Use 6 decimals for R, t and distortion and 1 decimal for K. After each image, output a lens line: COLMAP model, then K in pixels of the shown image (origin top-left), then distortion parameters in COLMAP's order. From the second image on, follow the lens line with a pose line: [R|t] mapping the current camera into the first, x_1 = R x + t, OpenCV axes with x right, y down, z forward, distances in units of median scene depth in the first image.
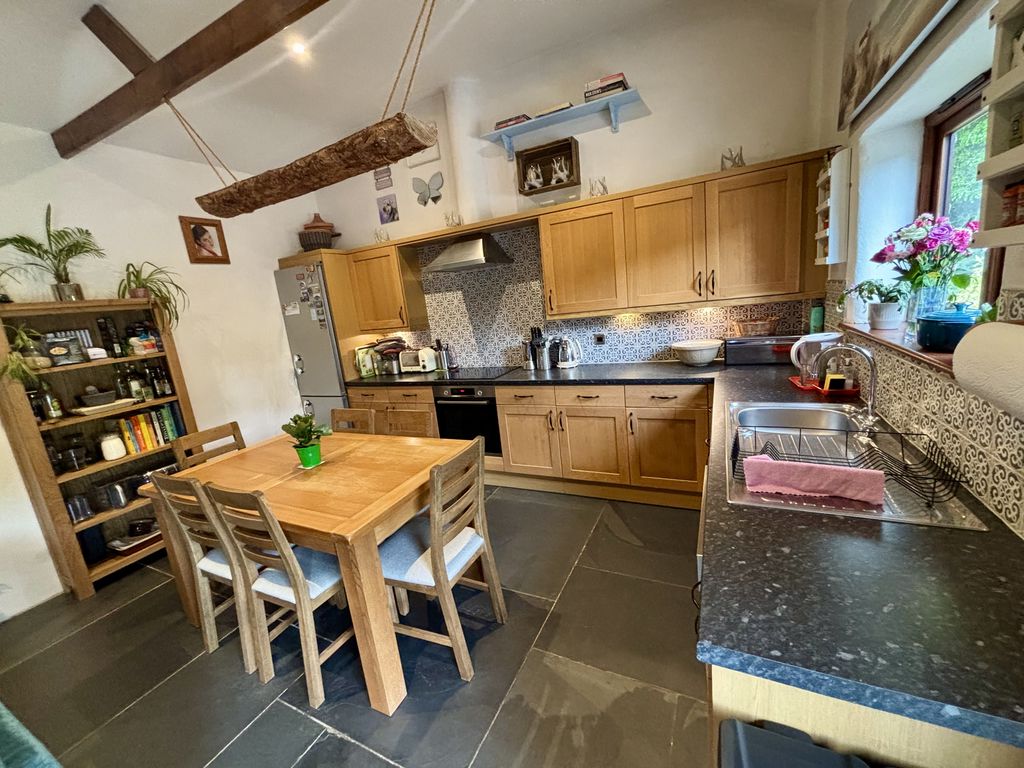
lens RADIAL K [[414.5, 0, 510.5], [0, 414.5, 384.3], [0, 0, 1]] dist [-0.002826, -0.000213]
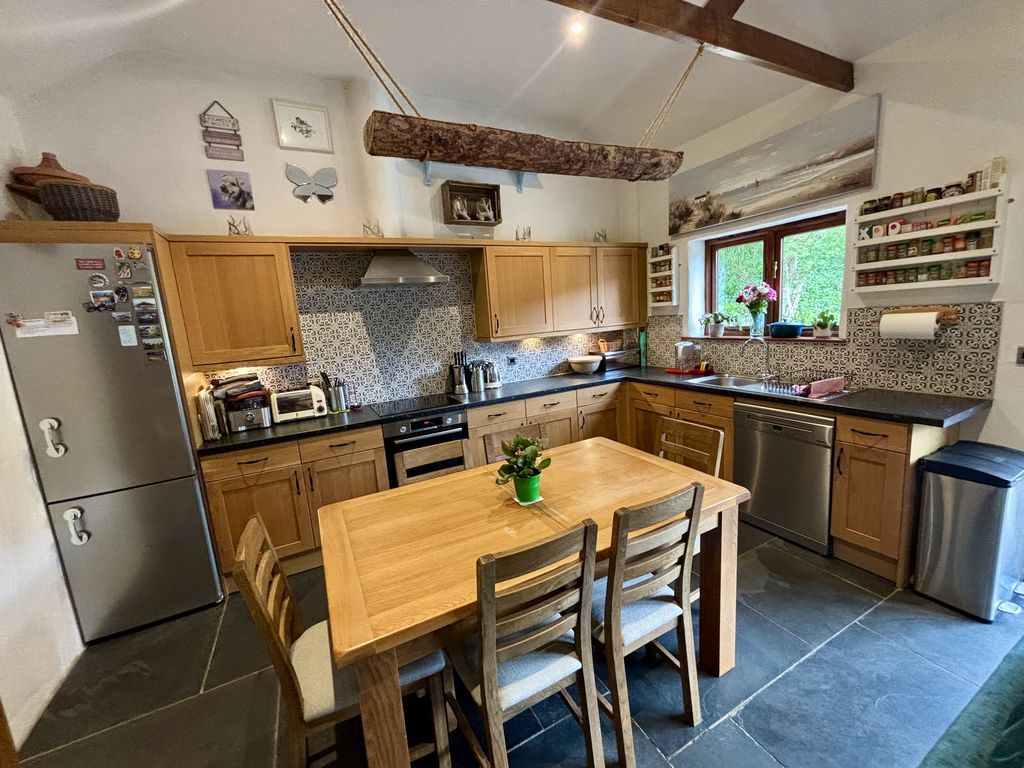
lens RADIAL K [[414.5, 0, 510.7], [0, 414.5, 385.1], [0, 0, 1]] dist [-0.002826, -0.000213]
pose [[0.597328, -0.068564, 0.799061, -0.689960], [0.169388, 0.984648, -0.042135, 0.005218], [-0.783905, 0.160520, 0.599772, 0.321531]]
